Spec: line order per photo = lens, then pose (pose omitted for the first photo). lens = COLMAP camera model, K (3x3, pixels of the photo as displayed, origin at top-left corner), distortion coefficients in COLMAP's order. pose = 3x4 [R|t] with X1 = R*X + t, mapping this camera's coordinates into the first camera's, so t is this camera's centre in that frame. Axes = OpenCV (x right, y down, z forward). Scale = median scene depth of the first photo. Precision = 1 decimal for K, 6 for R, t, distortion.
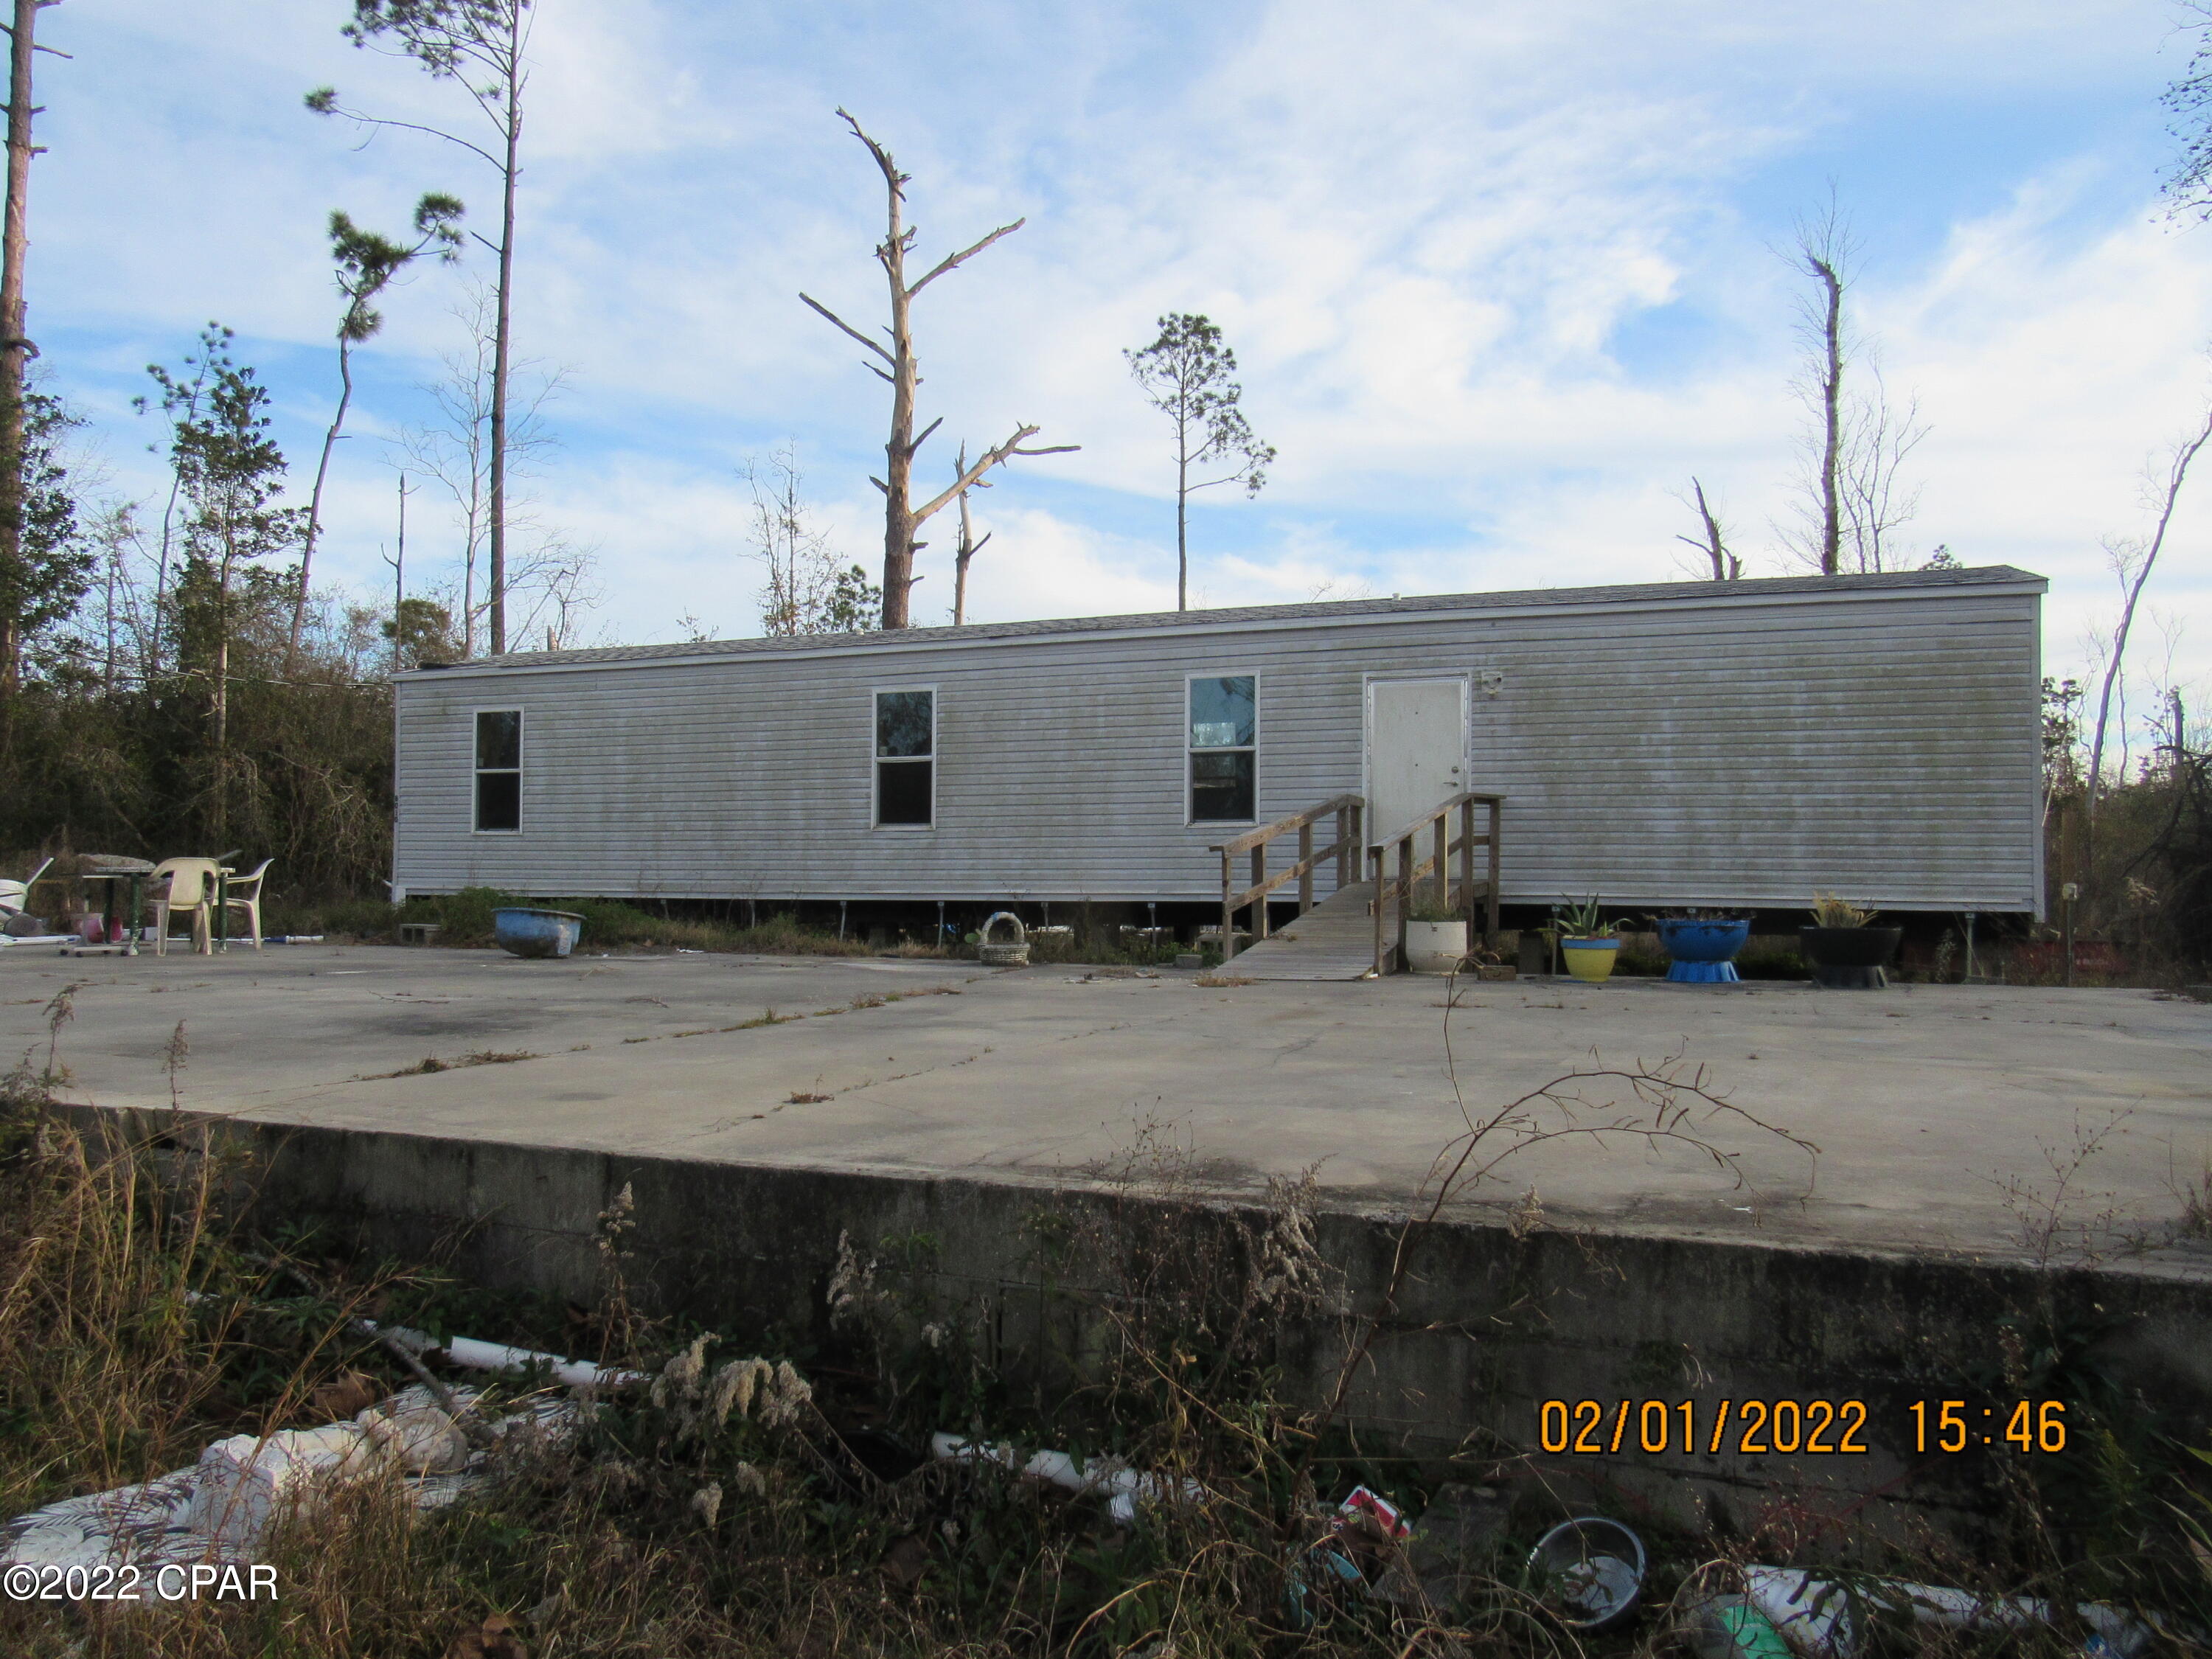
lens RADIAL K [[1593.1, 0, 1106.0], [0, 1593.1, 829.5], [0, 0, 1]] dist [-0.018987, -0.000033]
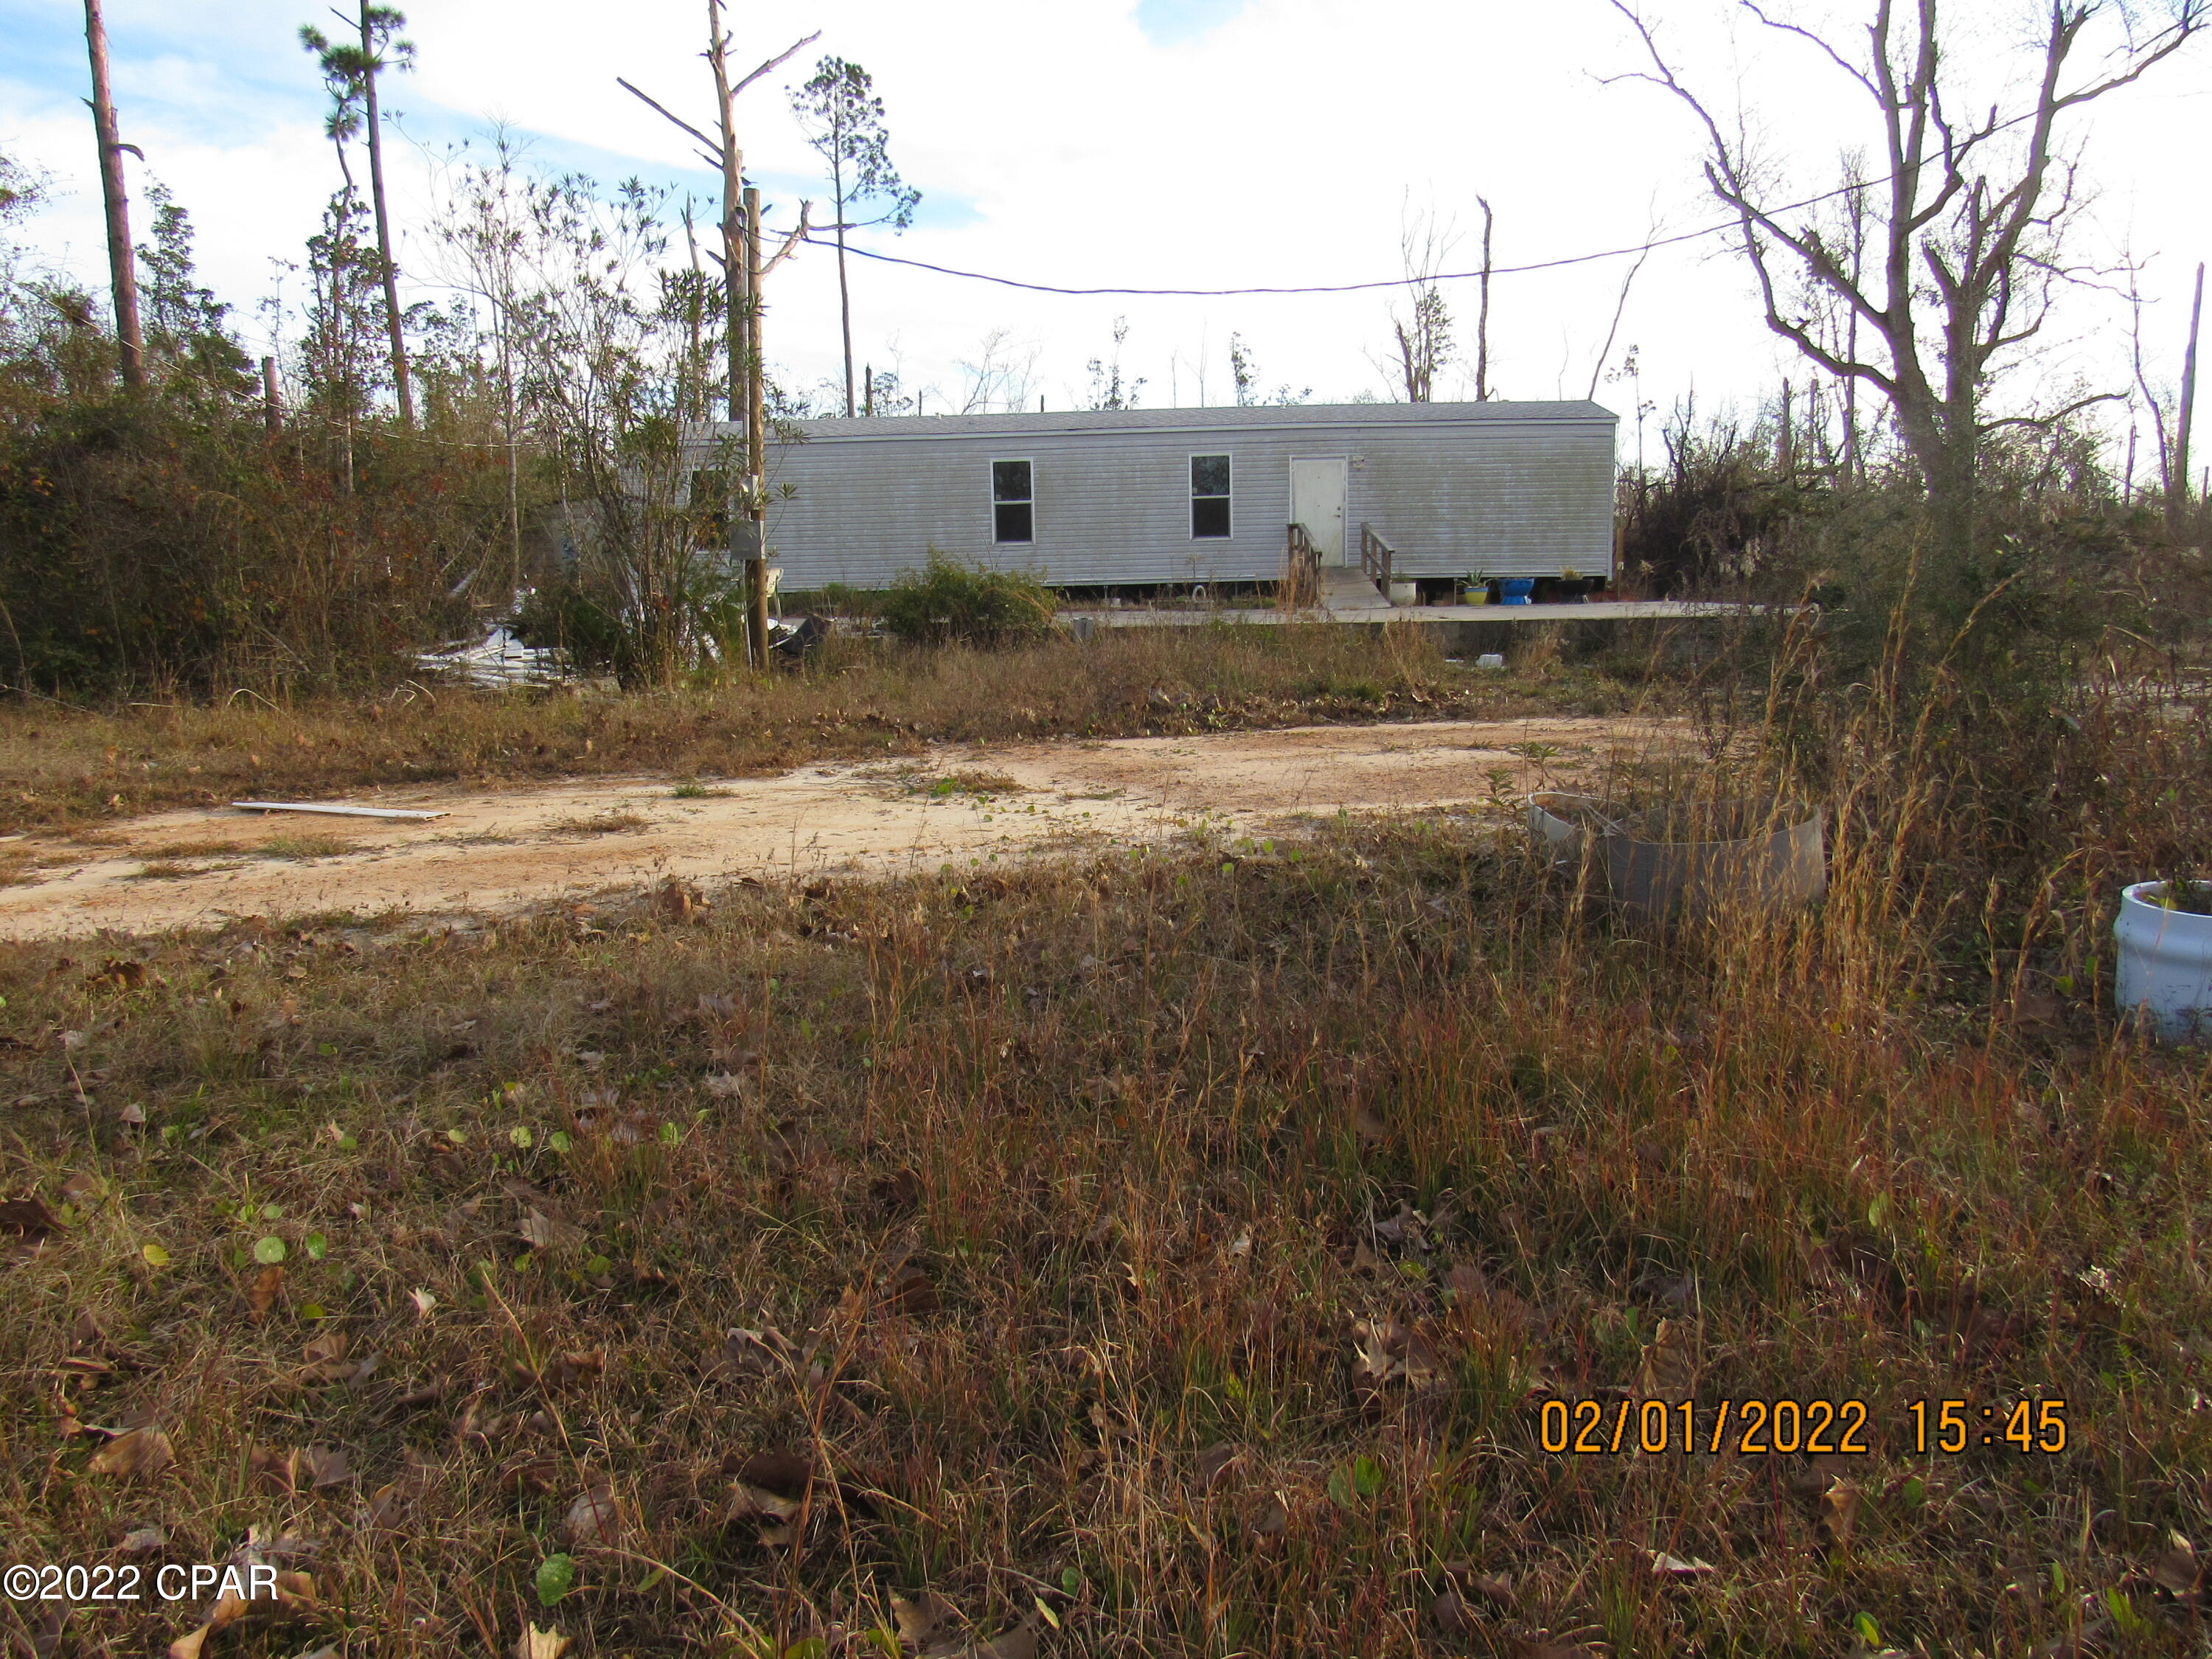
lens RADIAL K [[1644.2, 0, 1079.2], [0, 1644.2, 858.4], [0, 0, 1]] dist [-0.122965, 0.165917]
pose [[0.951944, -0.079117, 0.295875, -0.344849], [0.018141, 0.978928, 0.203400, -0.014880], [-0.305733, -0.188258, 0.933320, -0.404072]]
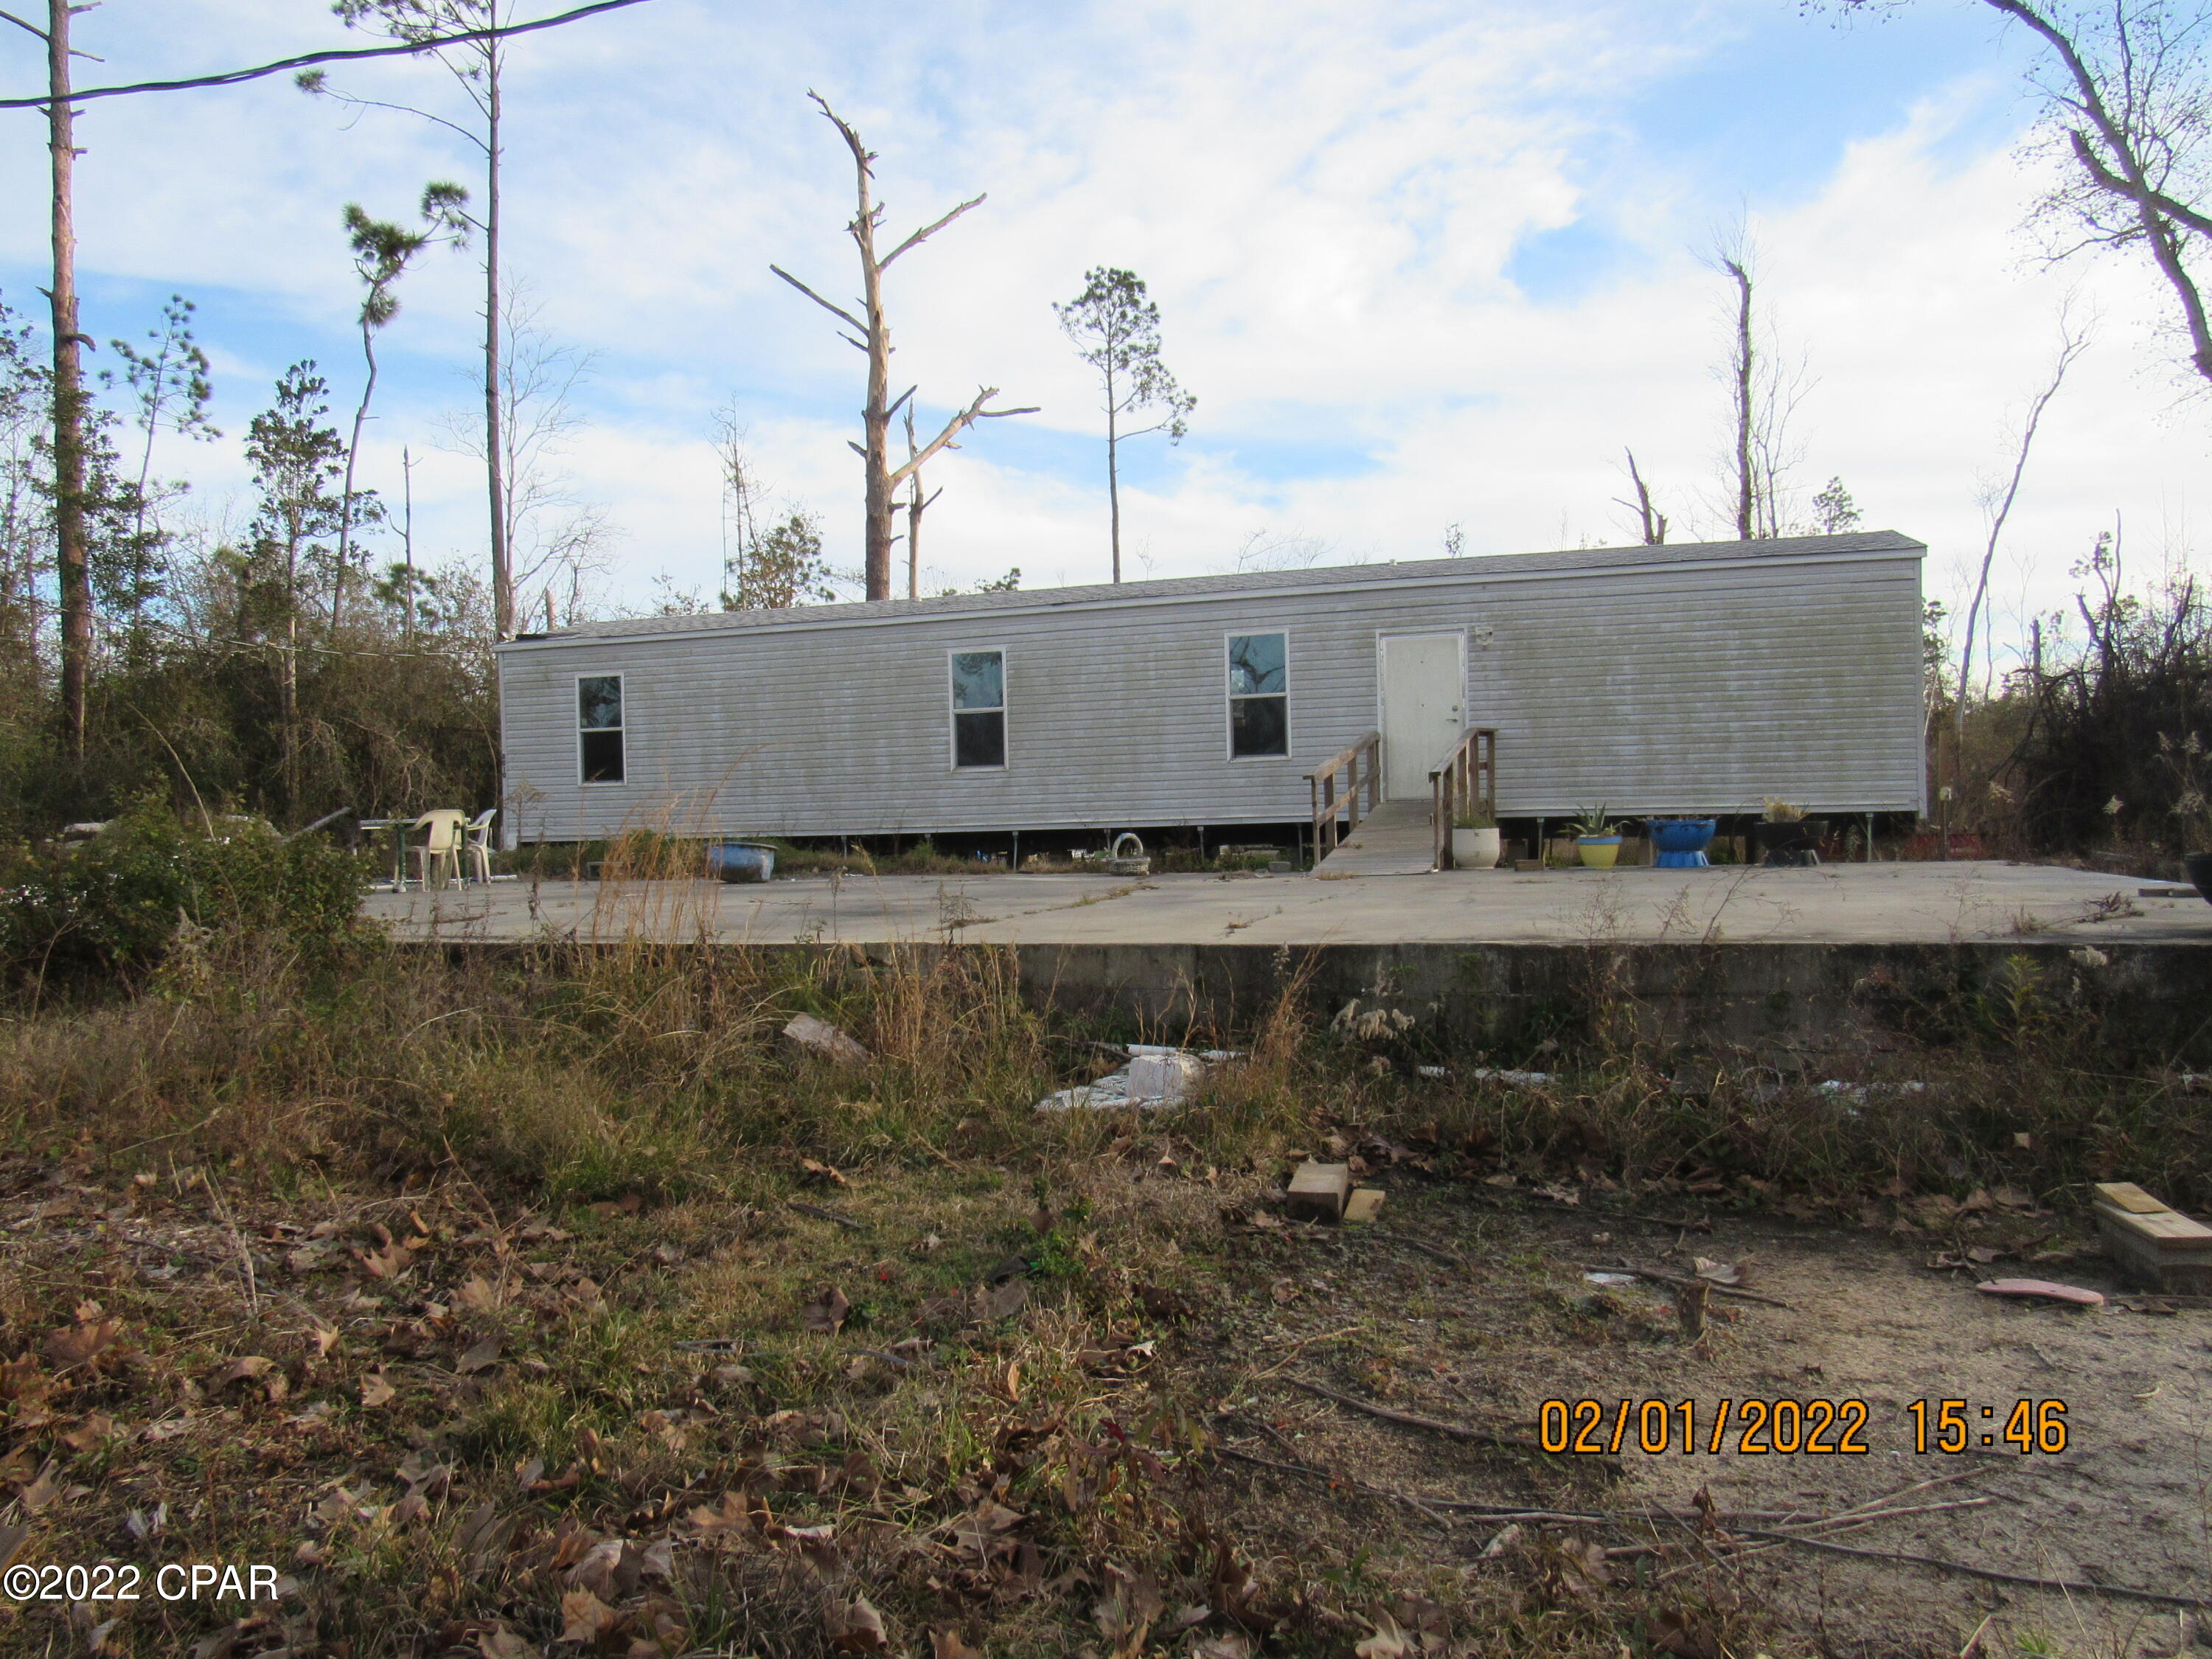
lens RADIAL K [[1591.4, 0, 1106.0], [0, 1591.4, 829.5], [0, 0, 1]] dist [-0.018099, -0.005370]
pose [[0.997592, -0.030317, 0.062376, -0.062609], [0.027838, 0.998803, 0.040231, -0.000781], [-0.063521, -0.038398, 0.997242, -0.098225]]
